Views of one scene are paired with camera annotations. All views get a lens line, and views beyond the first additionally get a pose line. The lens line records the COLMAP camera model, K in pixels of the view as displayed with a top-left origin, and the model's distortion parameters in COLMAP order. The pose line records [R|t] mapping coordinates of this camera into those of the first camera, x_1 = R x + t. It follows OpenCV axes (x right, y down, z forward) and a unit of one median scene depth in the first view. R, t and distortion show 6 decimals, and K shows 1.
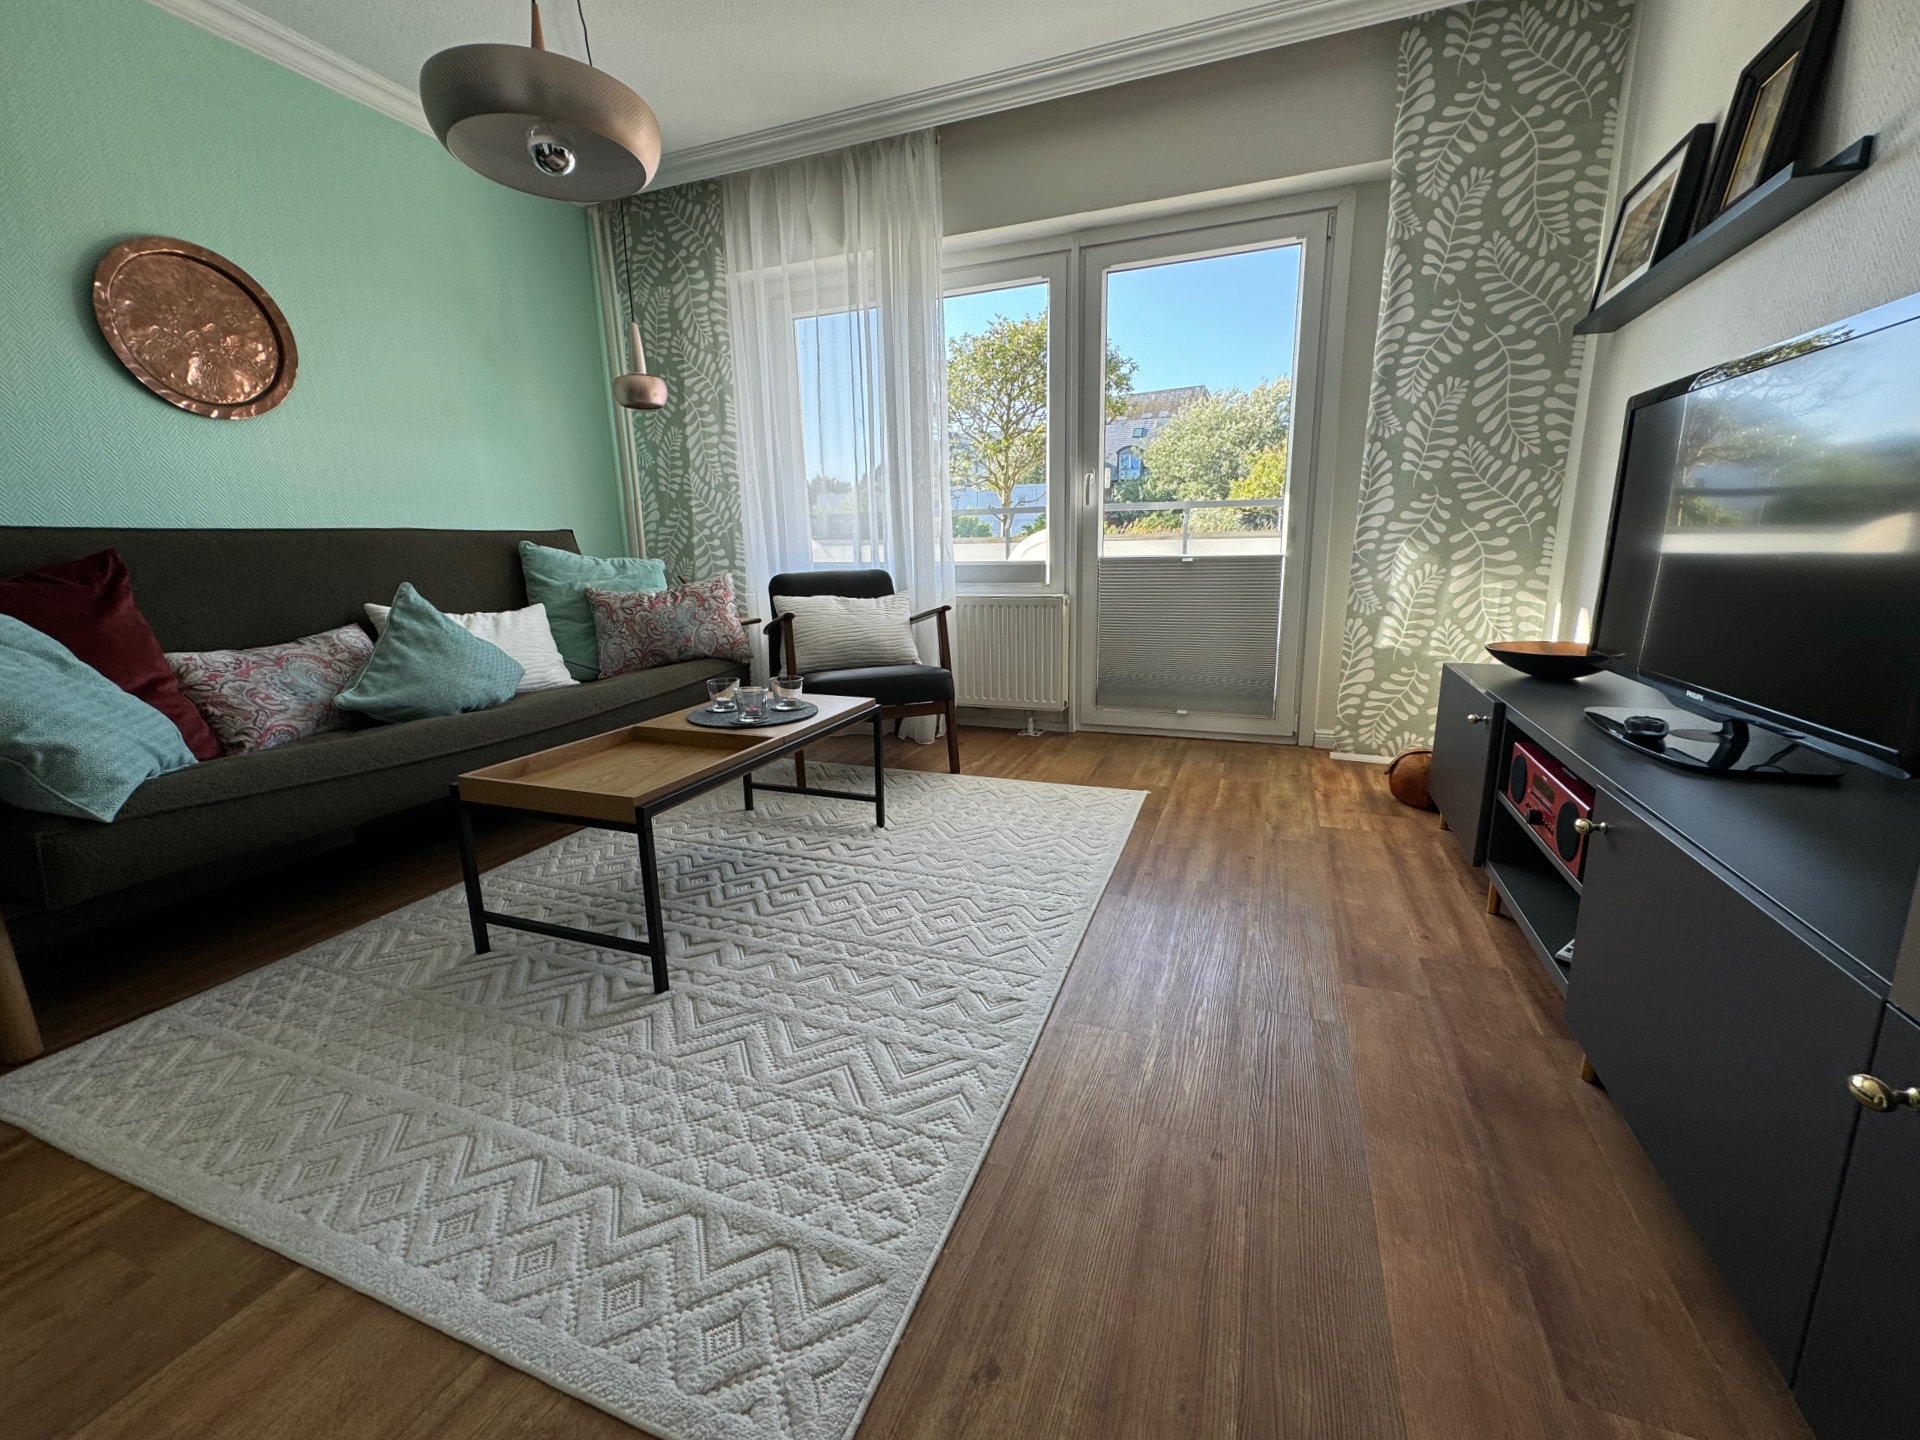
lens RADIAL K [[778.7, 0, 965.5], [0, 778.7, 724.6], [0, 0, 1]] dist [-0.002028, -0.000237]
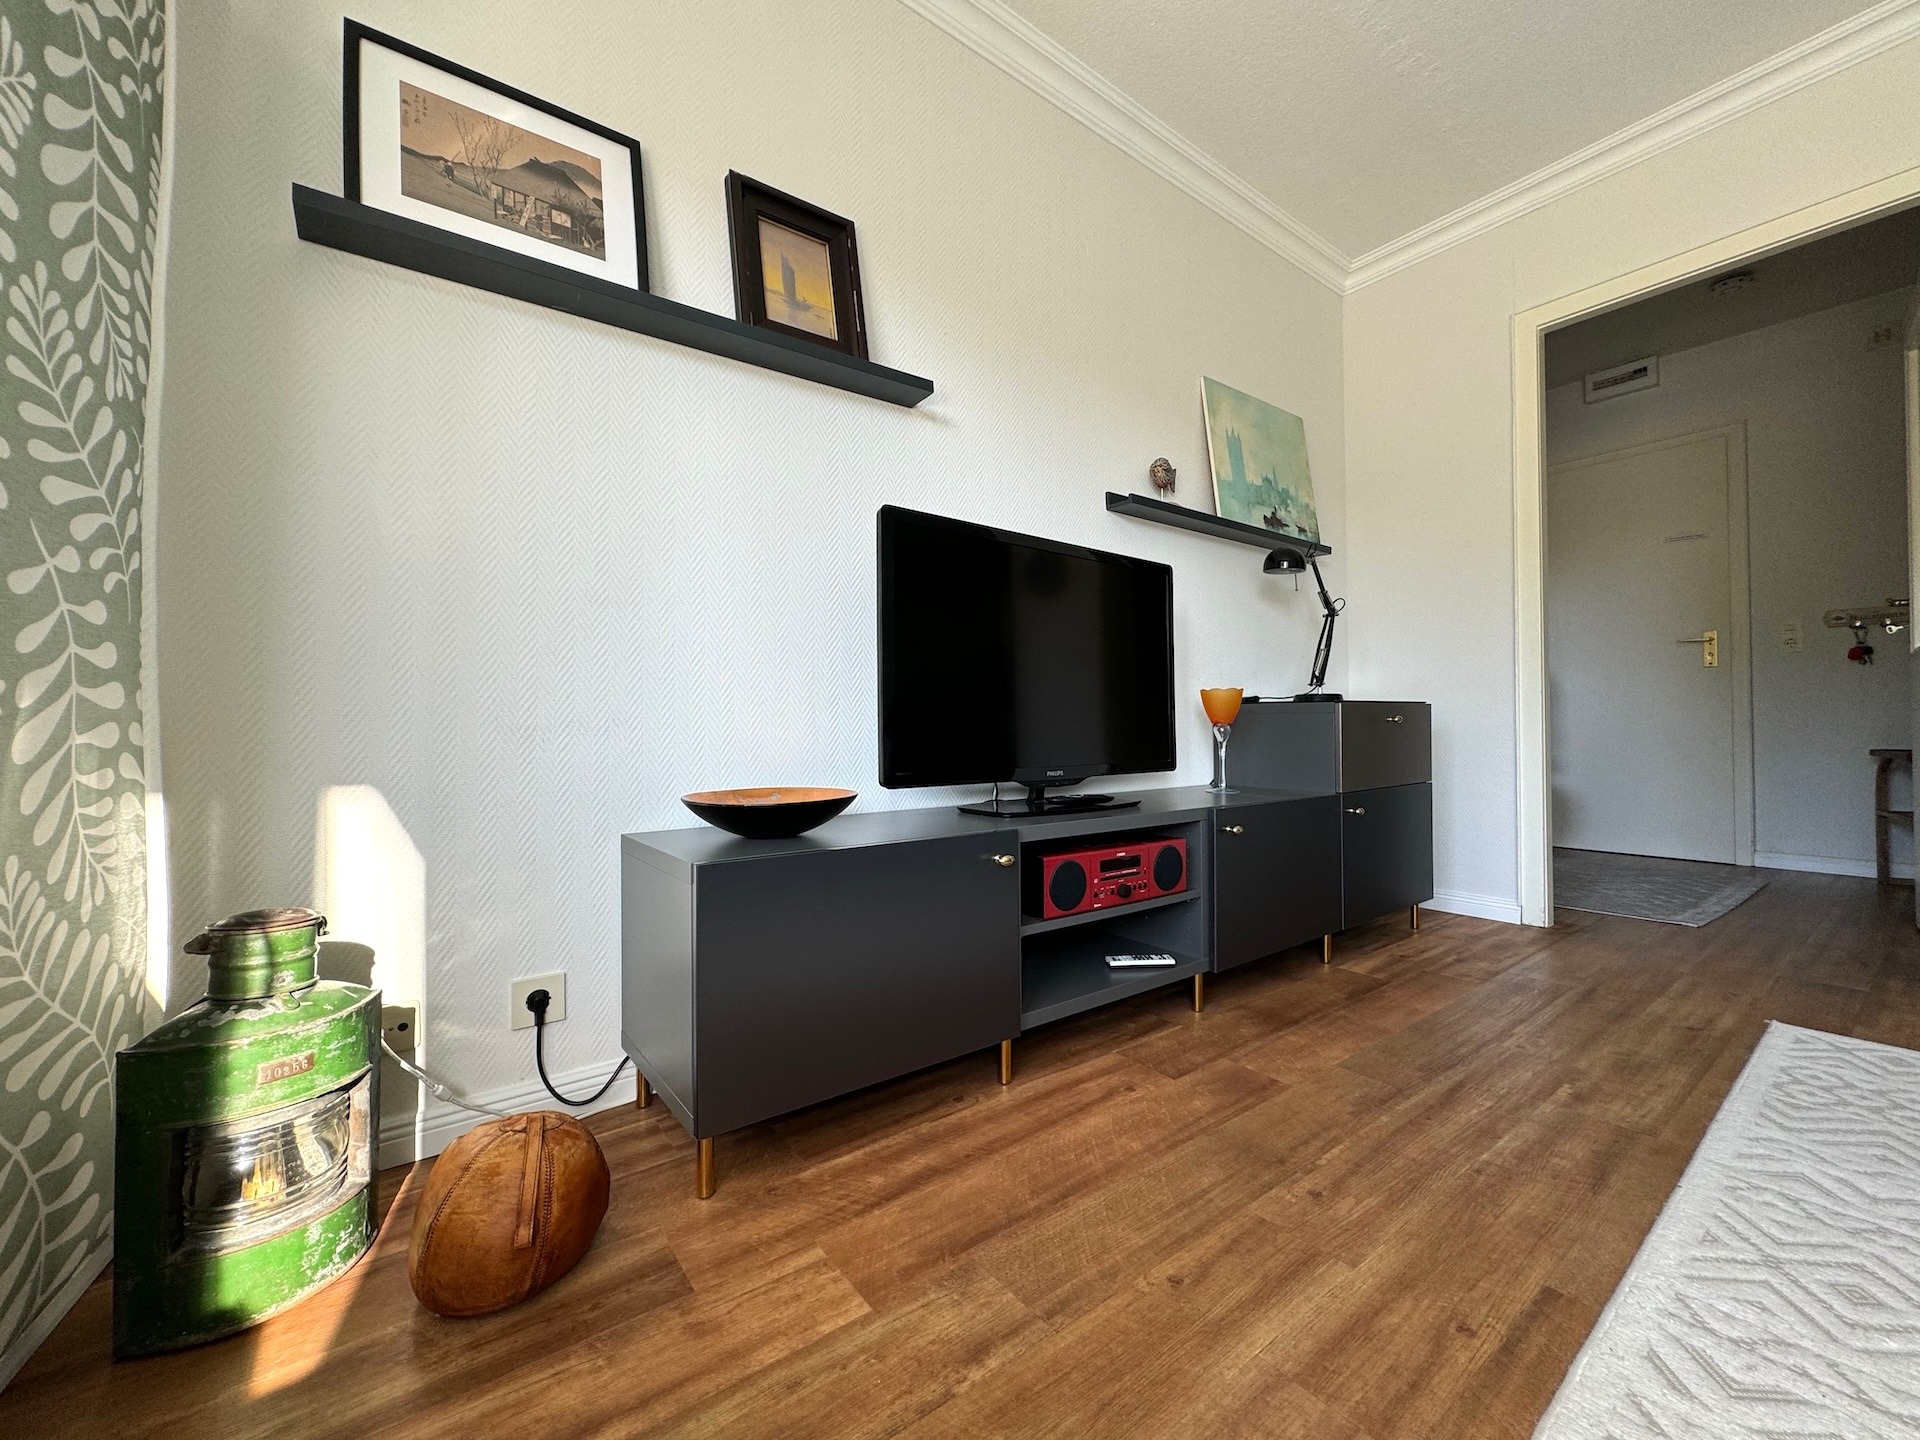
lens RADIAL K [[778.7, 0, 953.5], [0, 778.7, 718.6], [0, 0, 1]] dist [-0.002028, -0.000237]
pose [[-0.848782, 0.040654, 0.527178, 0.201910], [0.151030, 0.974141, 0.168044, -0.210879], [-0.506714, 0.222252, -0.832973, 1.215010]]
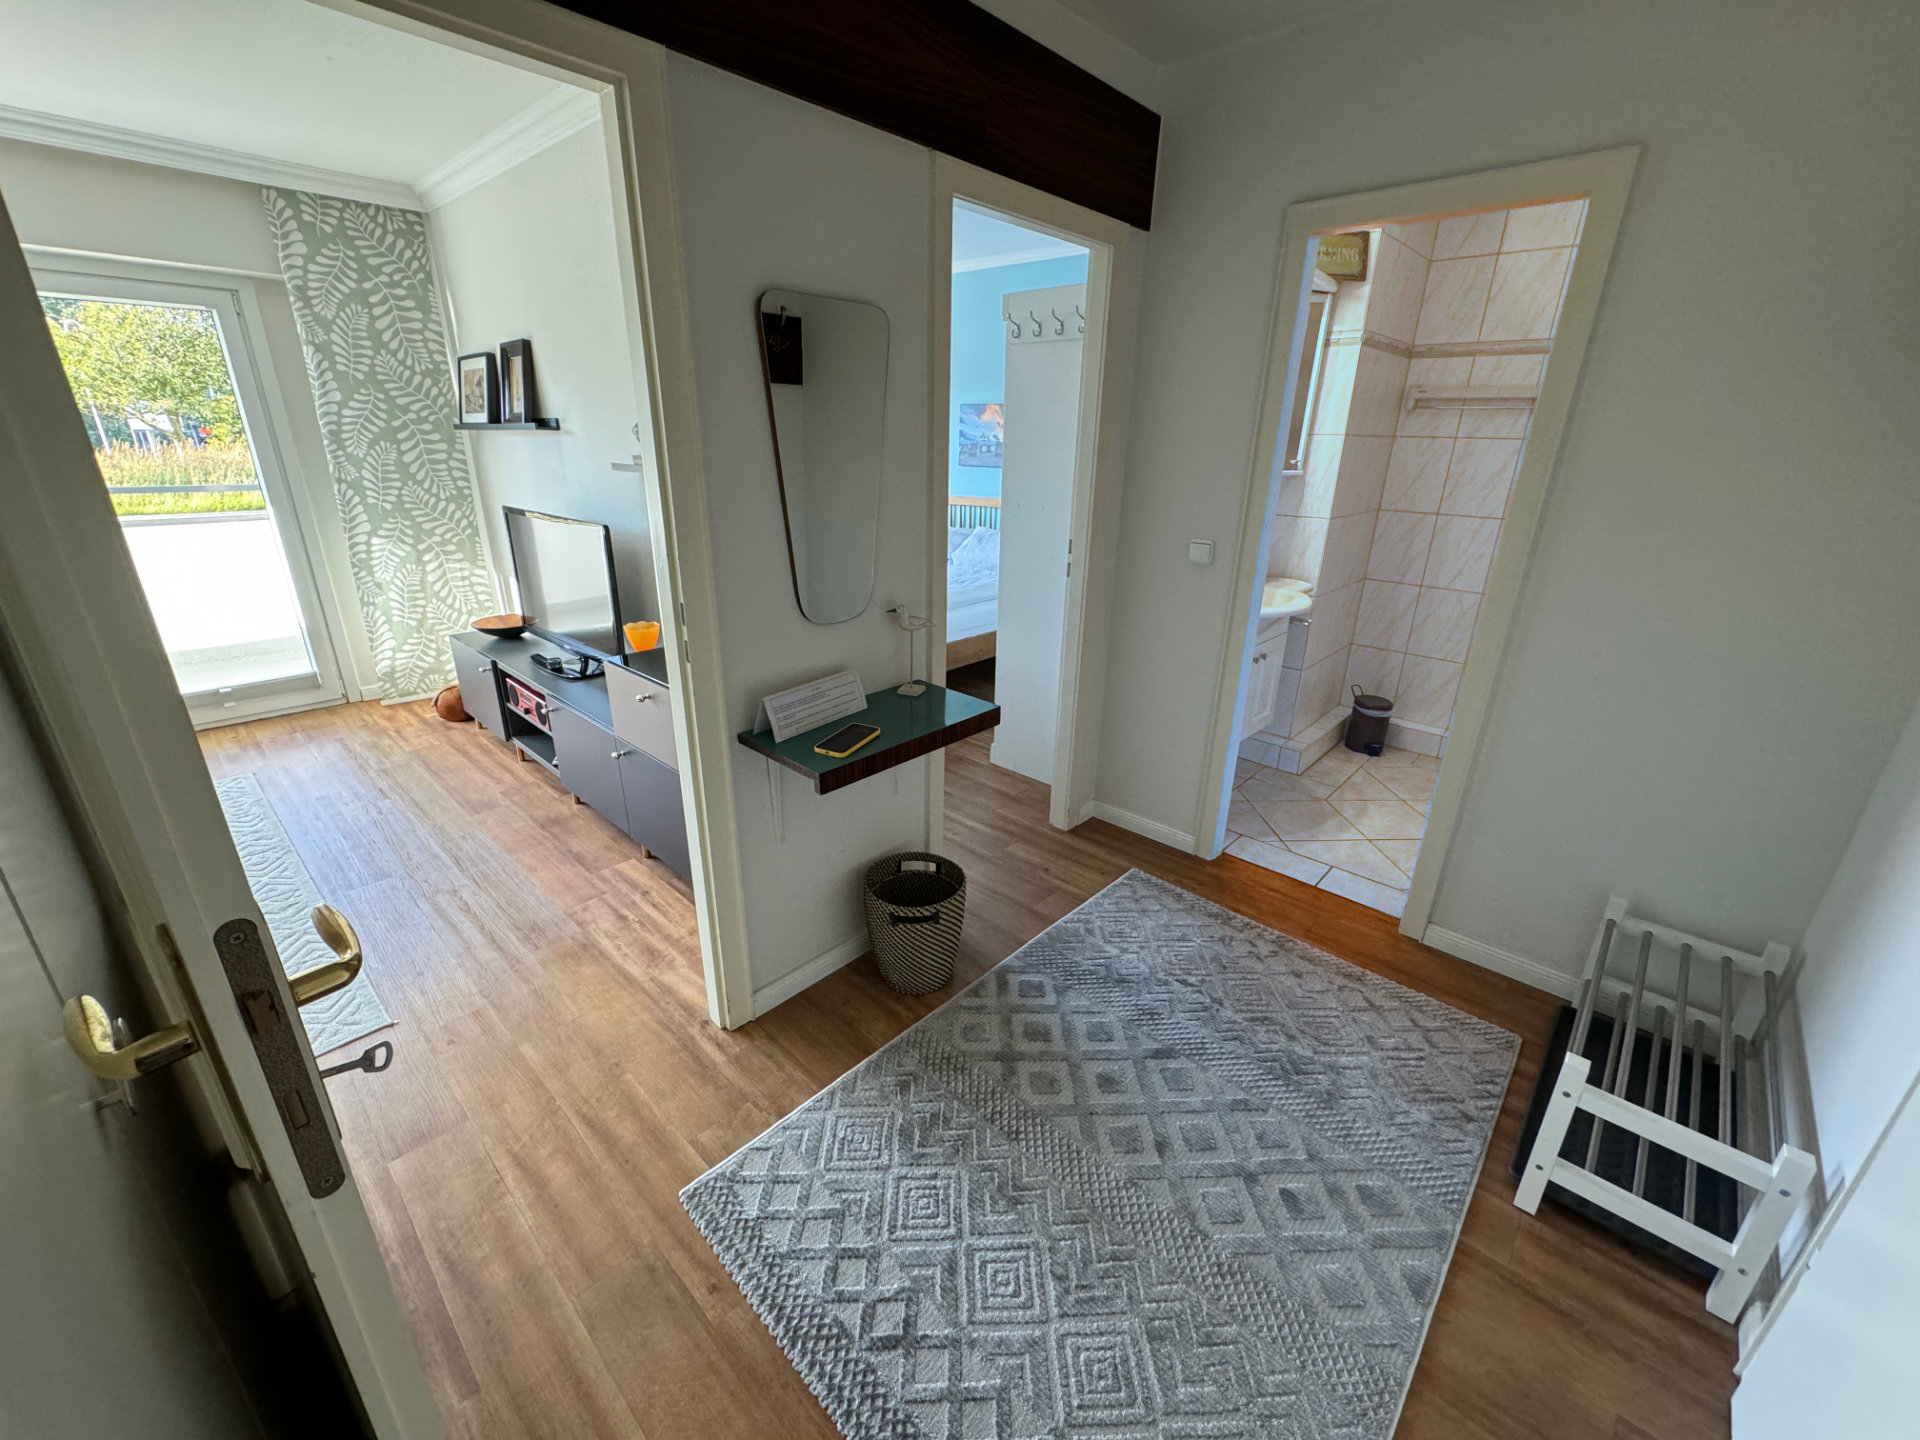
lens RADIAL K [[778.7, 0, 960.9], [0, 778.7, 716.9], [0, 0, 1]] dist [-0.002028, -0.000237]
pose [[0.370556, -0.296058, 0.880362, -0.481148], [0.178893, 0.952842, 0.245133, -0.117762], [-0.911419, 0.066655, 0.406044, -0.645174]]
